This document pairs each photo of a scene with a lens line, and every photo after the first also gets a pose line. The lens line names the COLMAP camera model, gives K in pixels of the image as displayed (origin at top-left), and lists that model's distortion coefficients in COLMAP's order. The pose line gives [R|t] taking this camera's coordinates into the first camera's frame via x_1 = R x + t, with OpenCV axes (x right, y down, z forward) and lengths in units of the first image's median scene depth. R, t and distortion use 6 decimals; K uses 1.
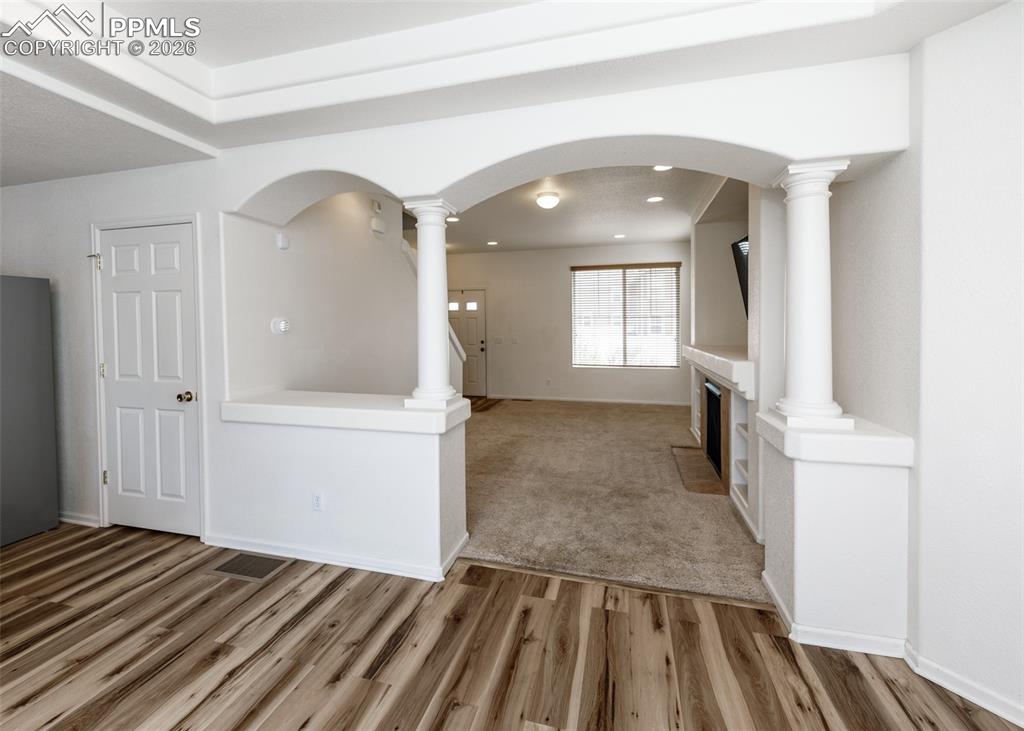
lens RADIAL K [[438.1, 0, 507.1], [0, 438.1, 334.8], [0, 0, 1]] dist [0.002288, 0.000335]
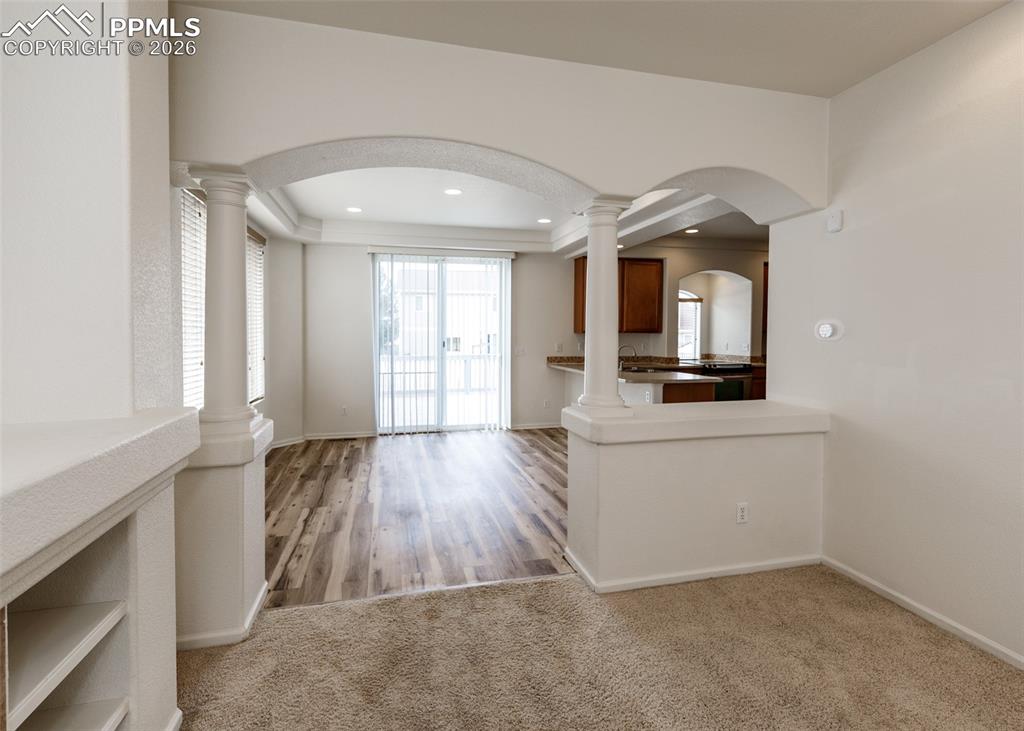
lens RADIAL K [[476.7, 0, 496.8], [0, 476.7, 342.9], [0, 0, 1]] dist [0.000340, 0.000071]
pose [[-0.881541, 0.019281, -0.471714, 0.689808], [-0.004555, 0.998772, 0.049337, -0.059820], [0.472086, 0.045642, -0.880370, 2.382546]]
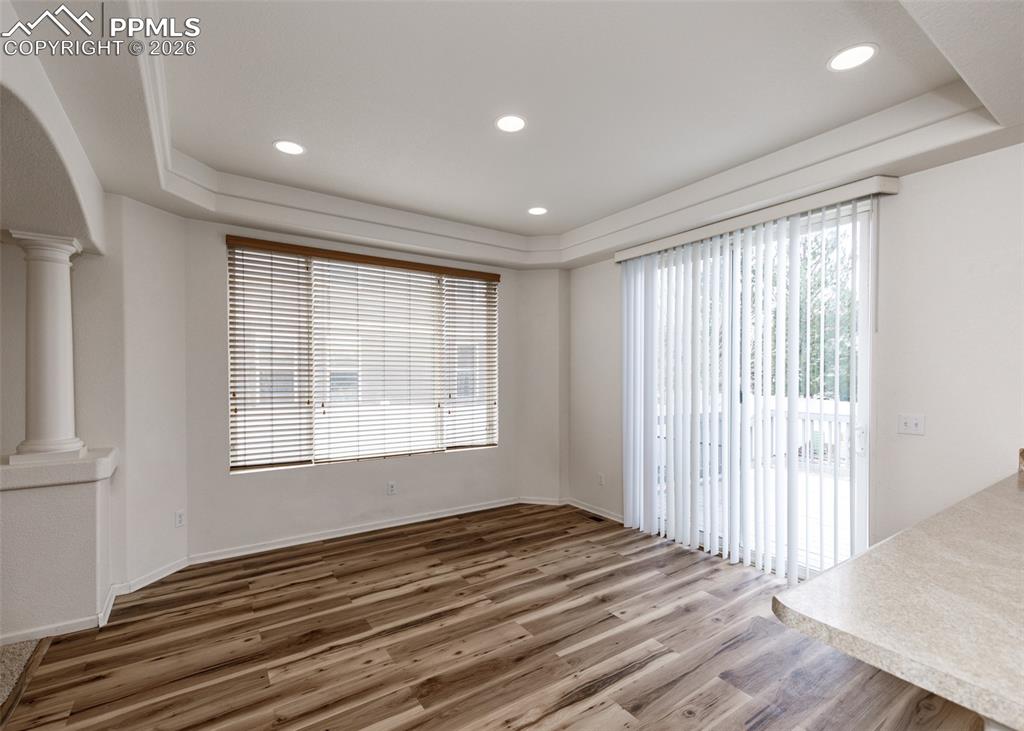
lens RADIAL K [[464.1, 0, 511.5], [0, 464.1, 382.4], [0, 0, 1]] dist [-0.000049, -0.000347]
pose [[-0.757332, -0.003027, 0.653023, -1.042290], [0.019319, 0.999448, 0.027038, -0.001675], [-0.652745, 0.033093, -0.756855, 1.186977]]
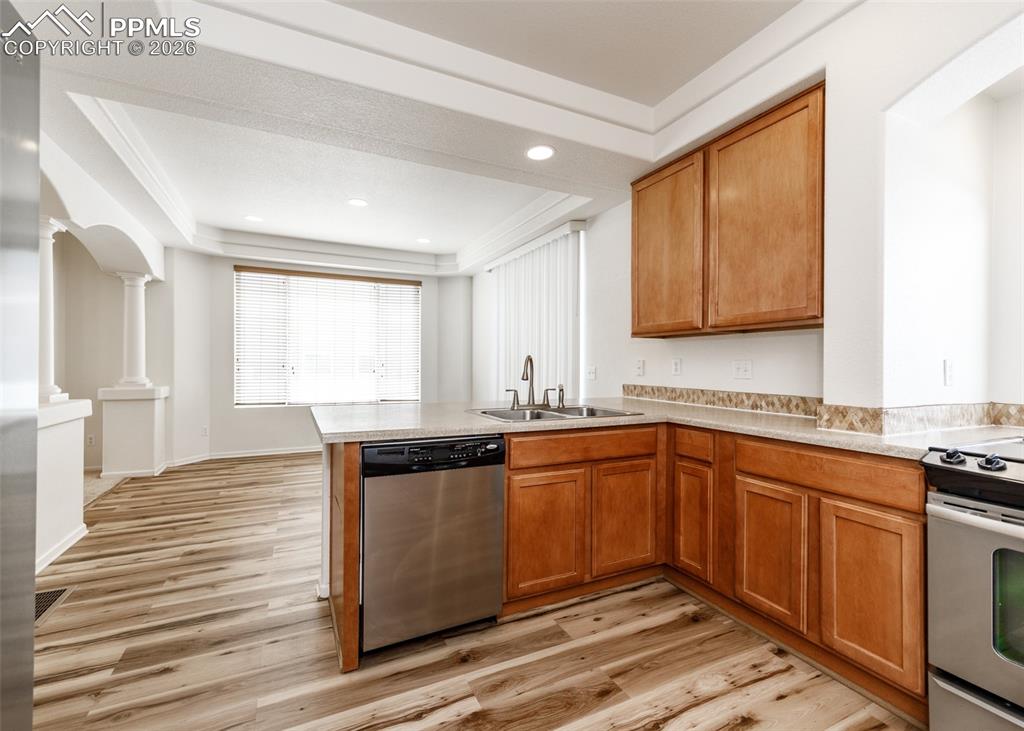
lens RADIAL K [[437.3, 0, 484.0], [0, 437.3, 363.2], [0, 0, 1]] dist [0.000565, 0.000126]
pose [[-0.633125, 0.006869, 0.774019, -2.234319], [0.015241, 0.999877, 0.003593, 0.107924], [-0.773900, 0.014072, -0.633152, 1.090717]]
